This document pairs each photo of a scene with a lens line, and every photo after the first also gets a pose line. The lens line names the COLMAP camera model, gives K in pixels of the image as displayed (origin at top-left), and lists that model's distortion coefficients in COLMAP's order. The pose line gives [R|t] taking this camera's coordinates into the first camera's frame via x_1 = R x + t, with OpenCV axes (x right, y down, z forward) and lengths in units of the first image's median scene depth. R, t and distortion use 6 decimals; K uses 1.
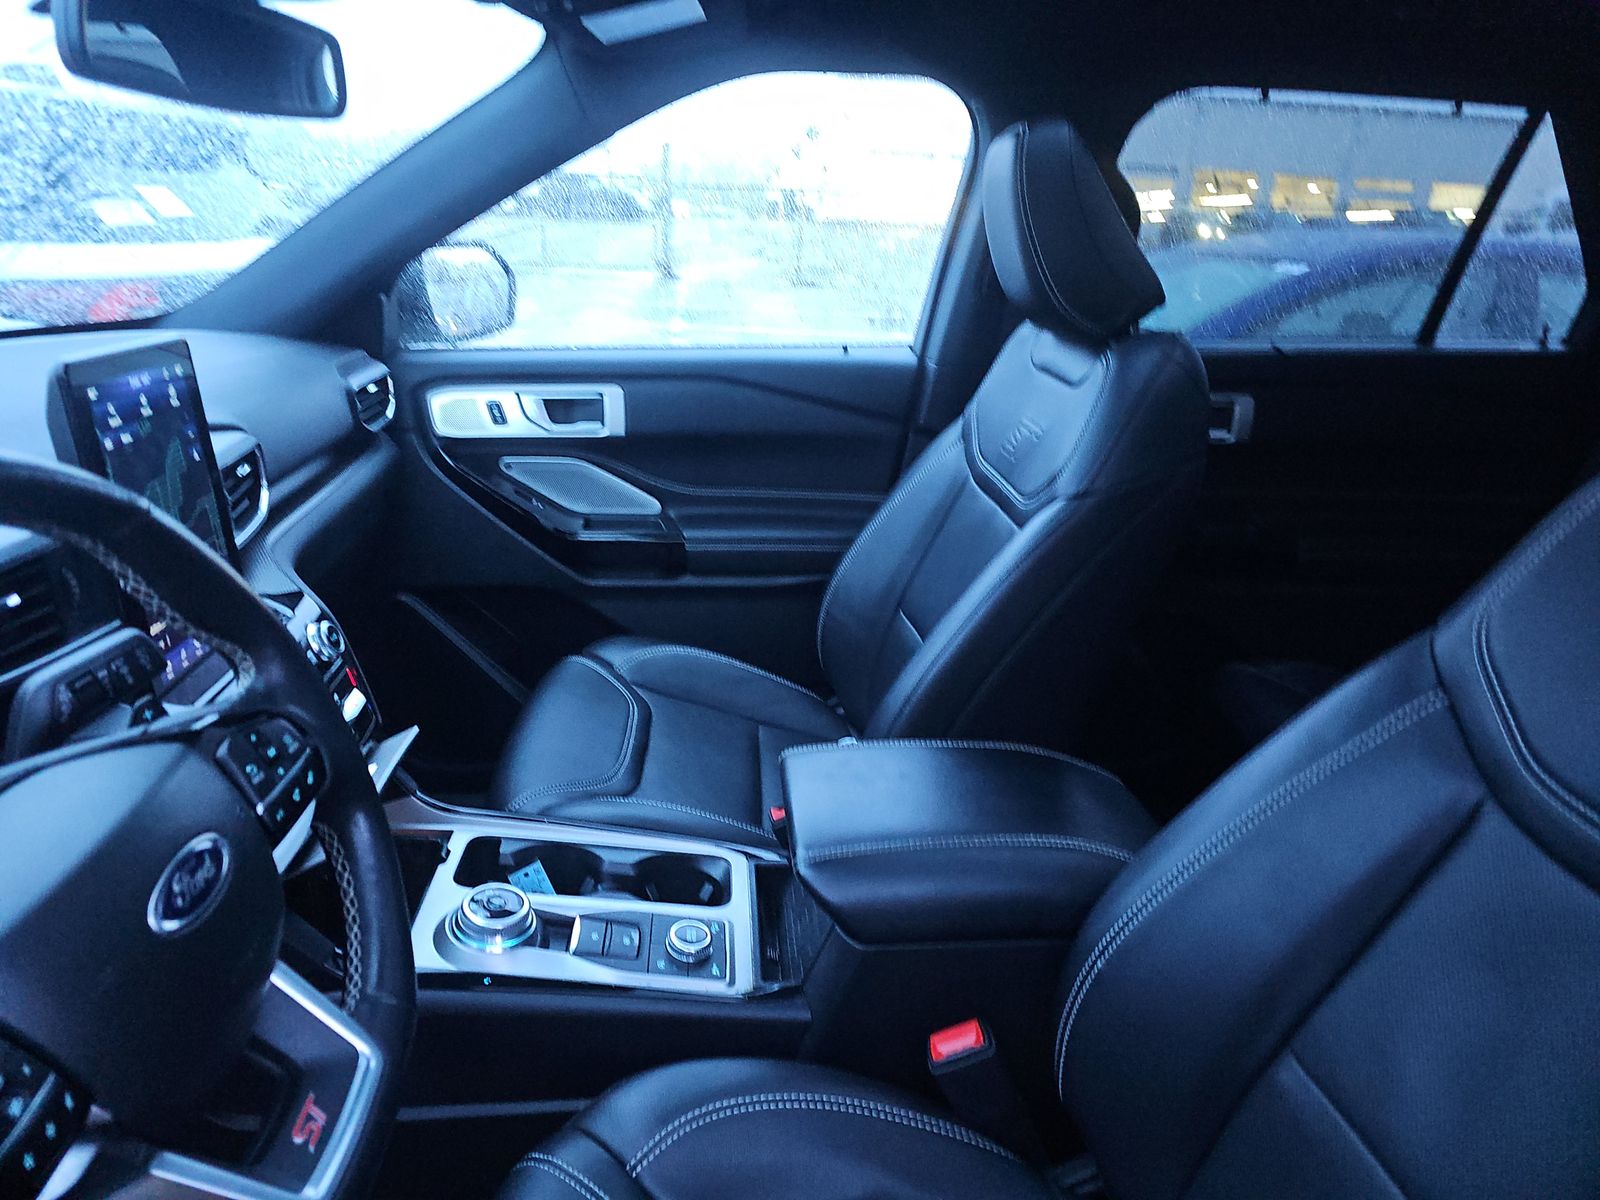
lens RADIAL K [[1087.3, 0, 800.0], [0, 1087.3, 600.0], [0, 0, 1]] dist [0.059096, -0.079385]
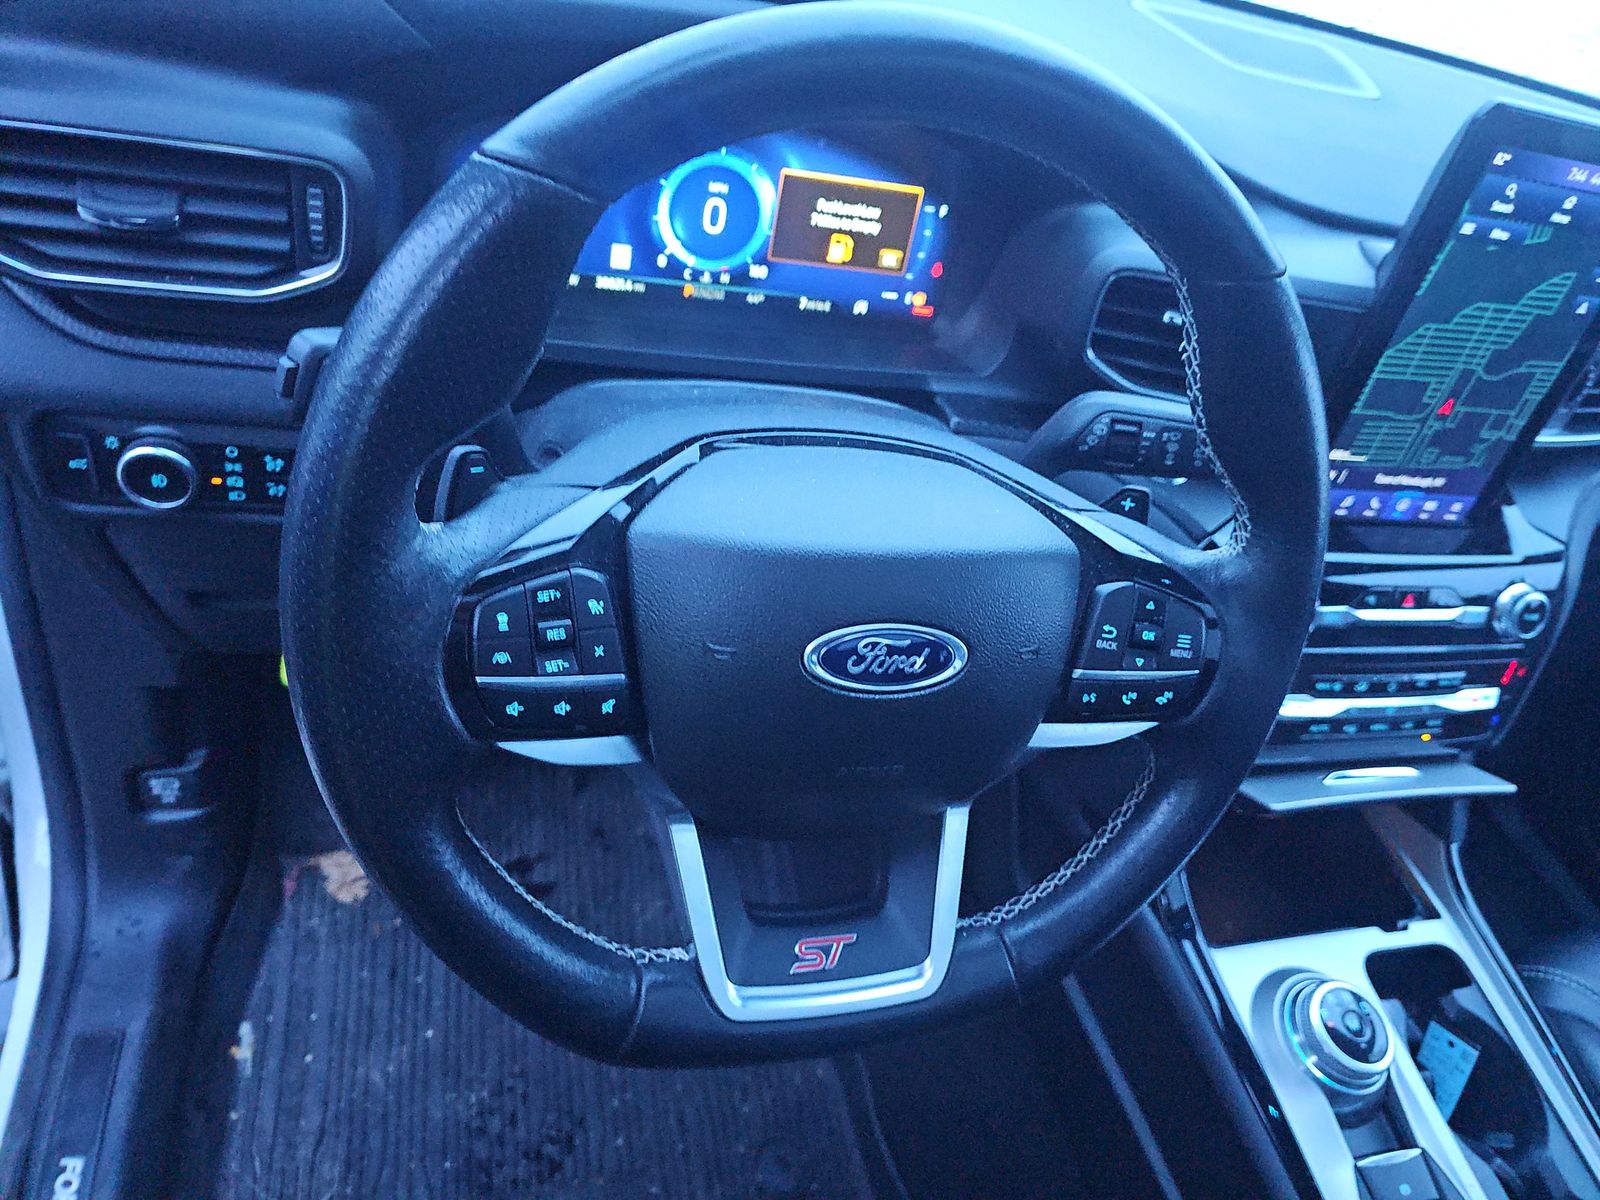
lens RADIAL K [[1097.6, 0, 796.7], [0, 1097.6, 591.5], [0, 0, 1]] dist [0.011523, -0.032930]
pose [[0.180231, 0.645707, -0.742011, 0.002121], [-0.526544, 0.700512, 0.481699, -0.071064], [0.830824, 0.303884, 0.466247, 0.286397]]
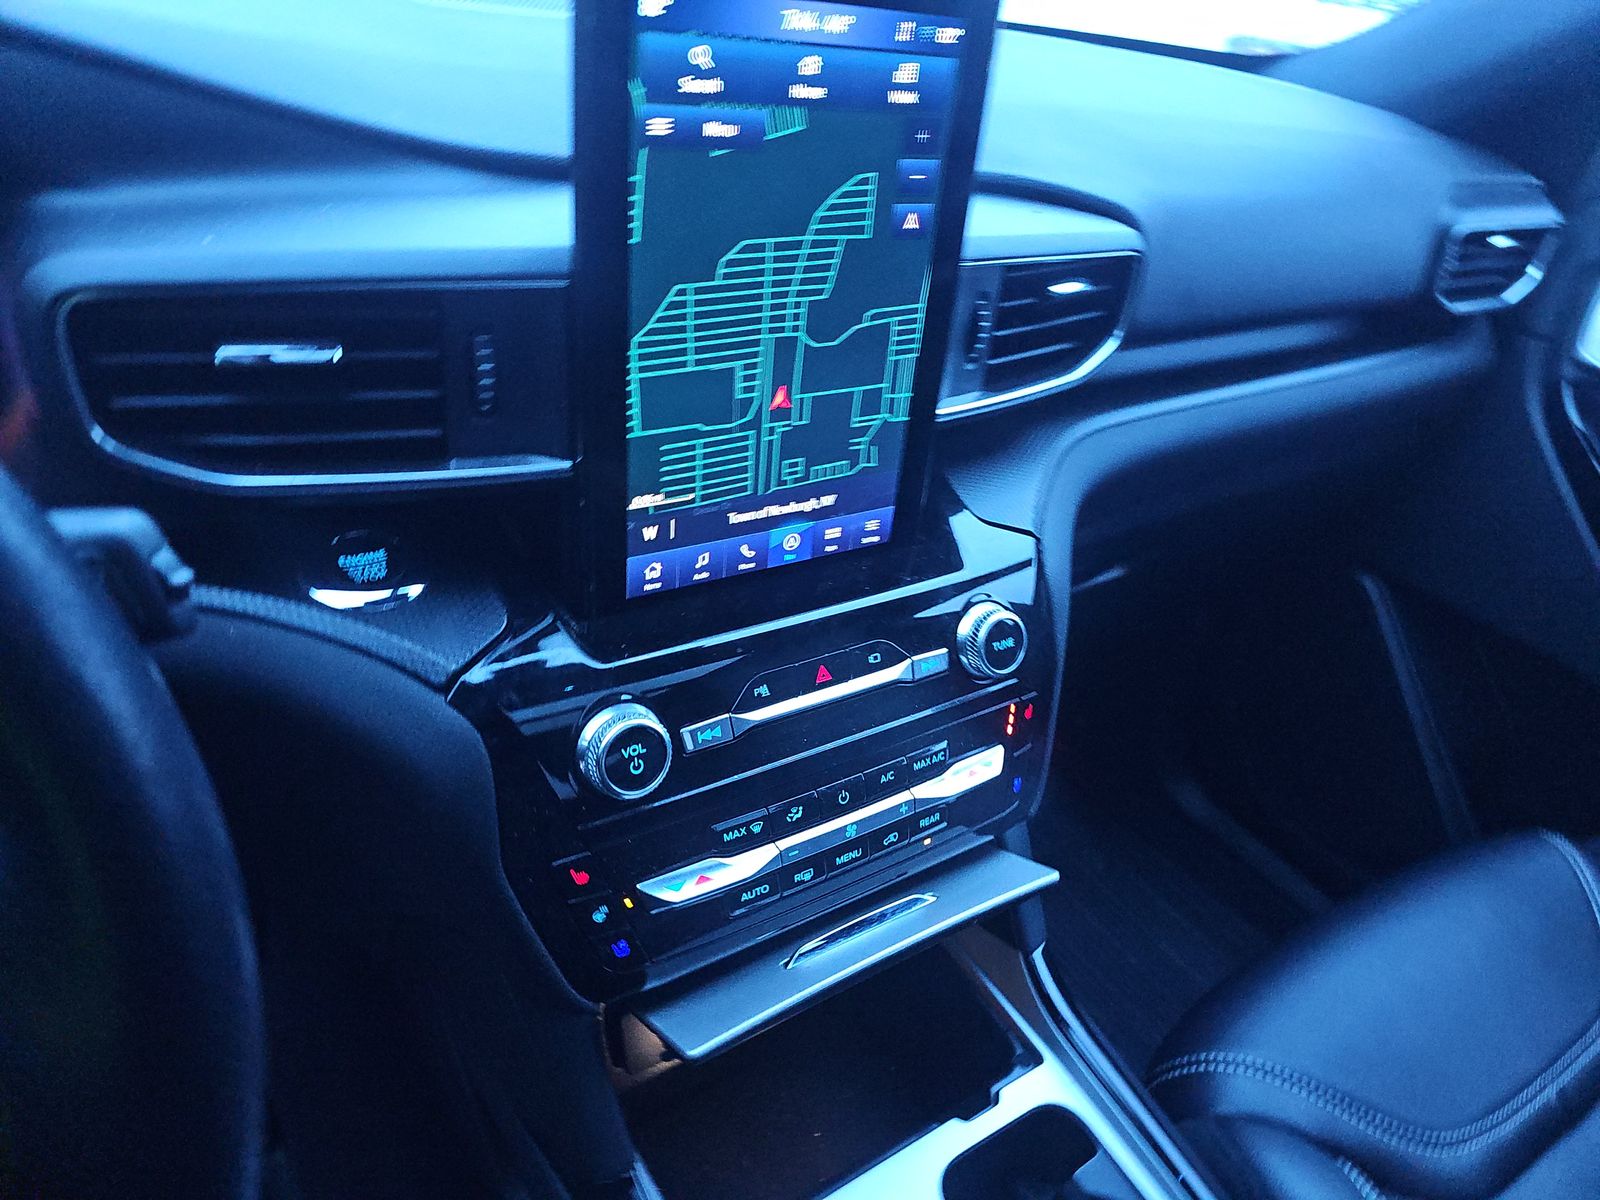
lens RADIAL K [[1087.3, 0, 800.0], [0, 1087.3, 600.0], [0, 0, 1]] dist [0.059096, -0.079385]
pose [[0.495656, 0.492135, -0.715631, -0.122677], [-0.396408, 0.861326, 0.317771, -0.114723], [0.772778, 0.126177, 0.622008, 0.637156]]
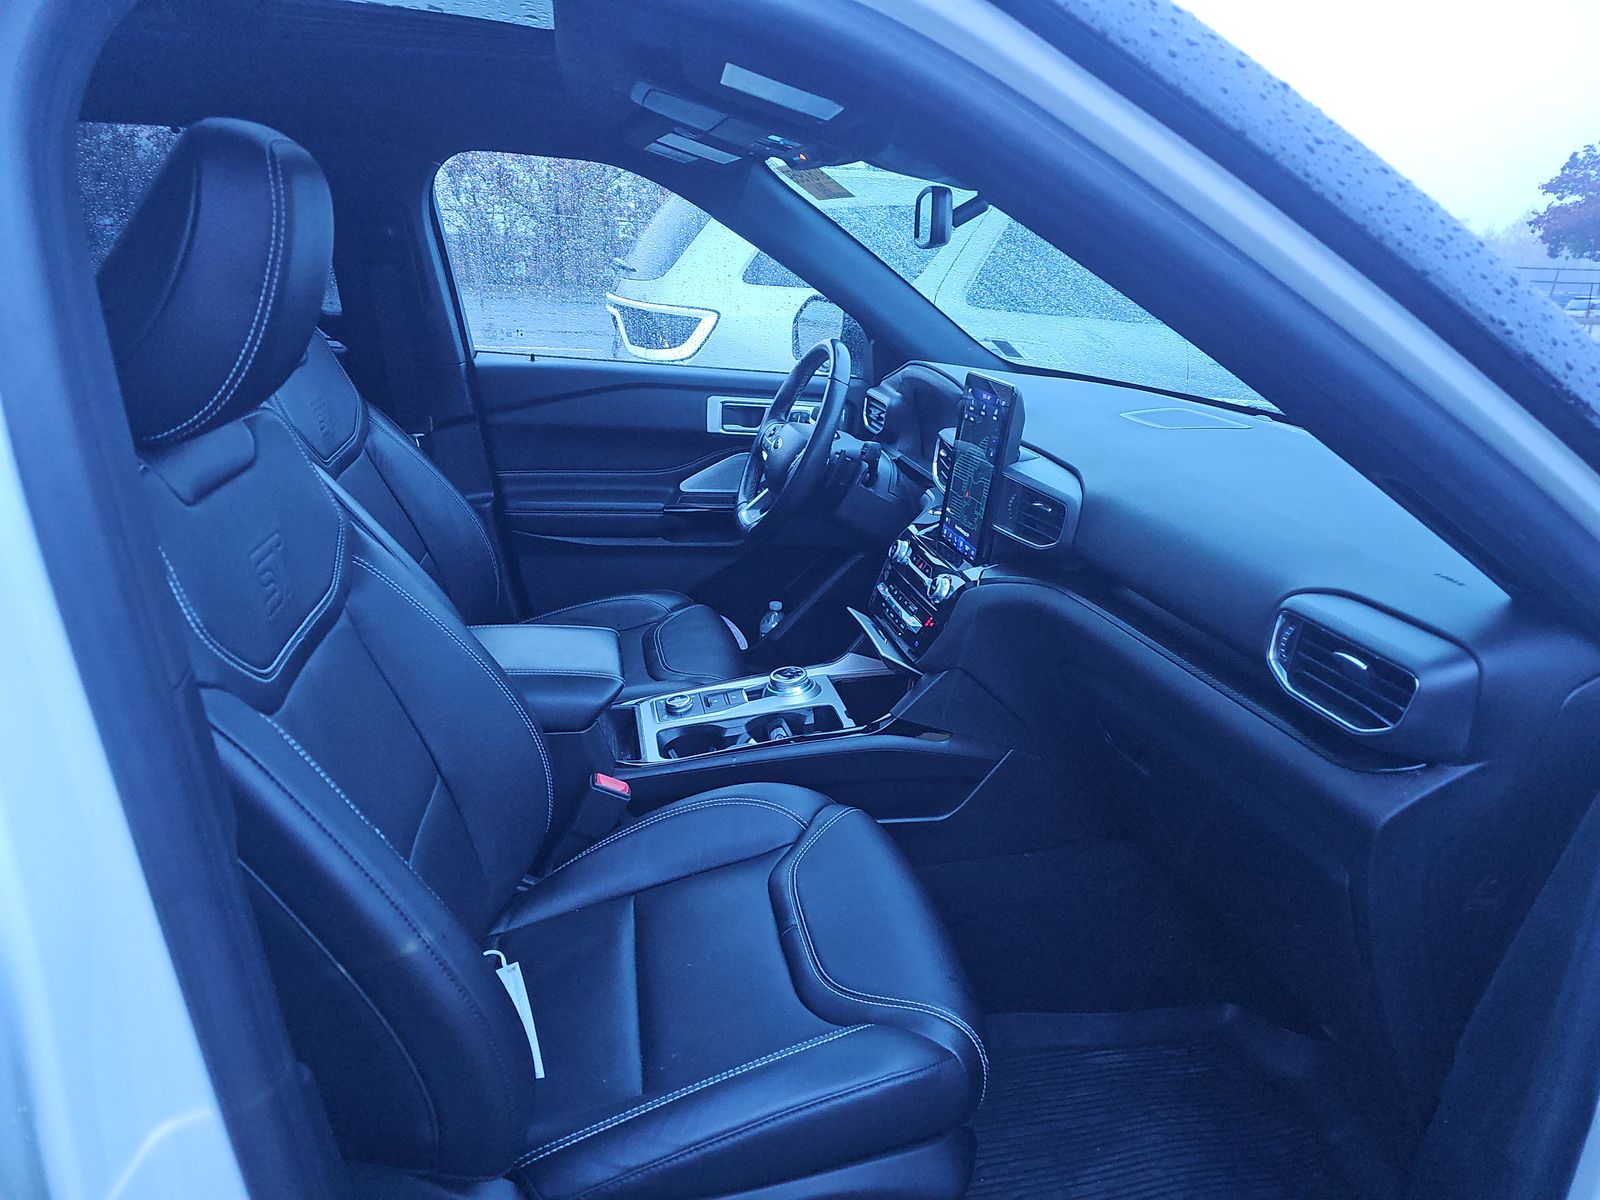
lens RADIAL K [[1087.3, 0, 800.0], [0, 1087.3, 600.0], [0, 0, 1]] dist [0.059096, -0.079385]
pose [[-0.988495, -0.050311, -0.142642, -0.038911], [-0.125334, 0.800376, 0.586251, -0.844050], [0.084673, 0.597384, -0.797473, 2.311743]]
